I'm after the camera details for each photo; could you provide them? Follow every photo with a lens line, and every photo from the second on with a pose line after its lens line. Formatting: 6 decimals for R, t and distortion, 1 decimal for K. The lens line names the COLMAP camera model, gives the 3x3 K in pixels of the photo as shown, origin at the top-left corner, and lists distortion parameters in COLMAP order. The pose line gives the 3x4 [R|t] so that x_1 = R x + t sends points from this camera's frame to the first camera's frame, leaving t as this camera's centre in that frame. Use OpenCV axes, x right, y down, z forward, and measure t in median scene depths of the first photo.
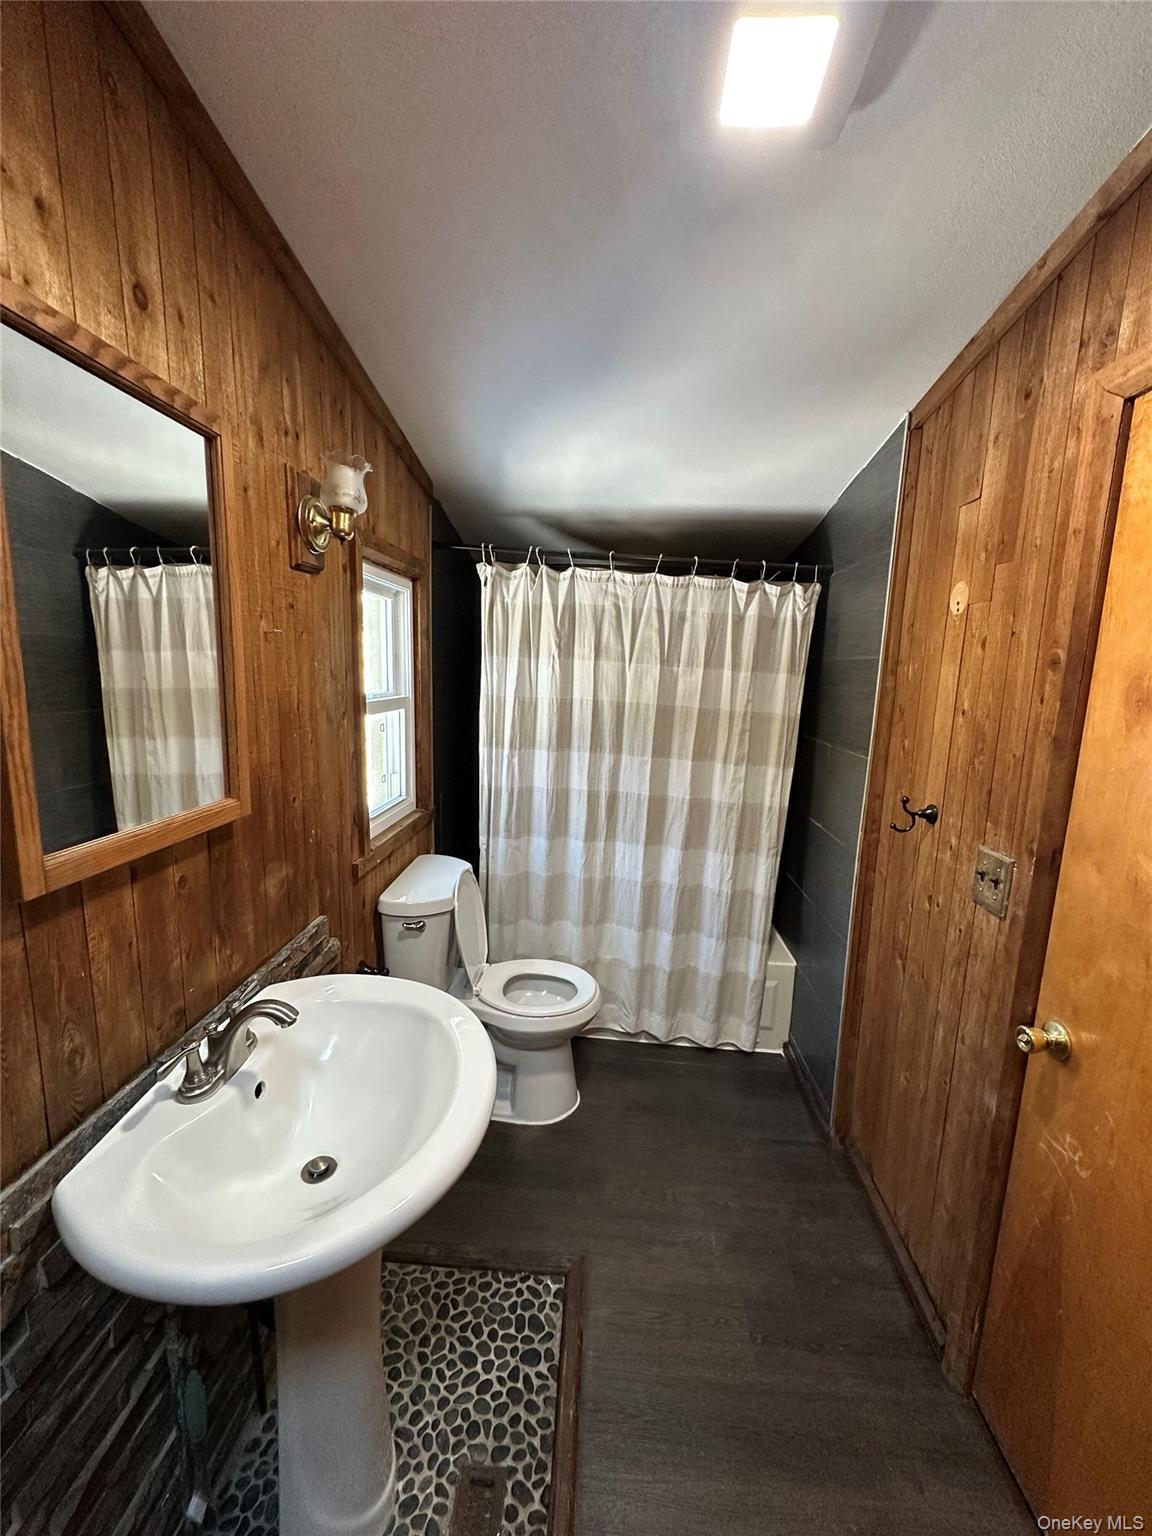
lens RADIAL K [[614.2, 0, 574.7], [0, 614.2, 767.7], [0, 0, 1]] dist [0.002535, -0.000420]
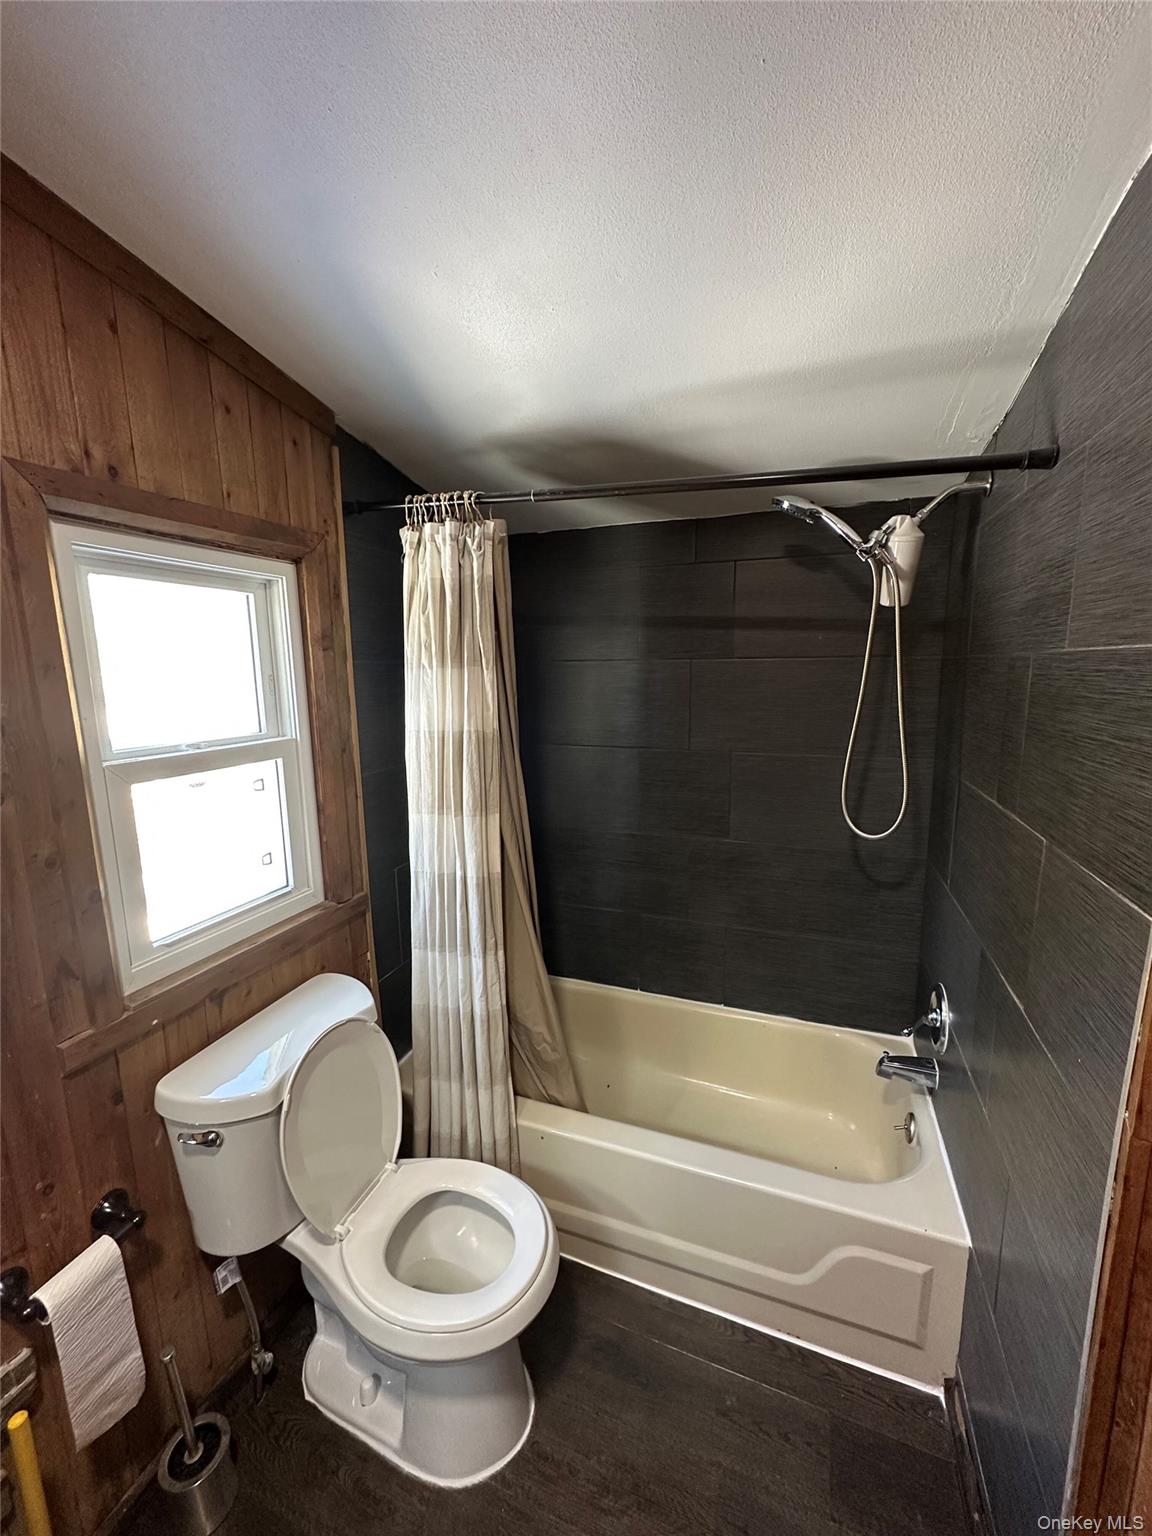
lens RADIAL K [[614.2, 0, 580.3], [0, 614.2, 769.2], [0, 0, 1]] dist [0.002535, -0.000420]
pose [[0.958370, 0.005817, -0.285469, 0.215642], [-0.004980, 0.999981, 0.003657, -0.089583], [0.285484, -0.002083, 0.958381, 0.464688]]
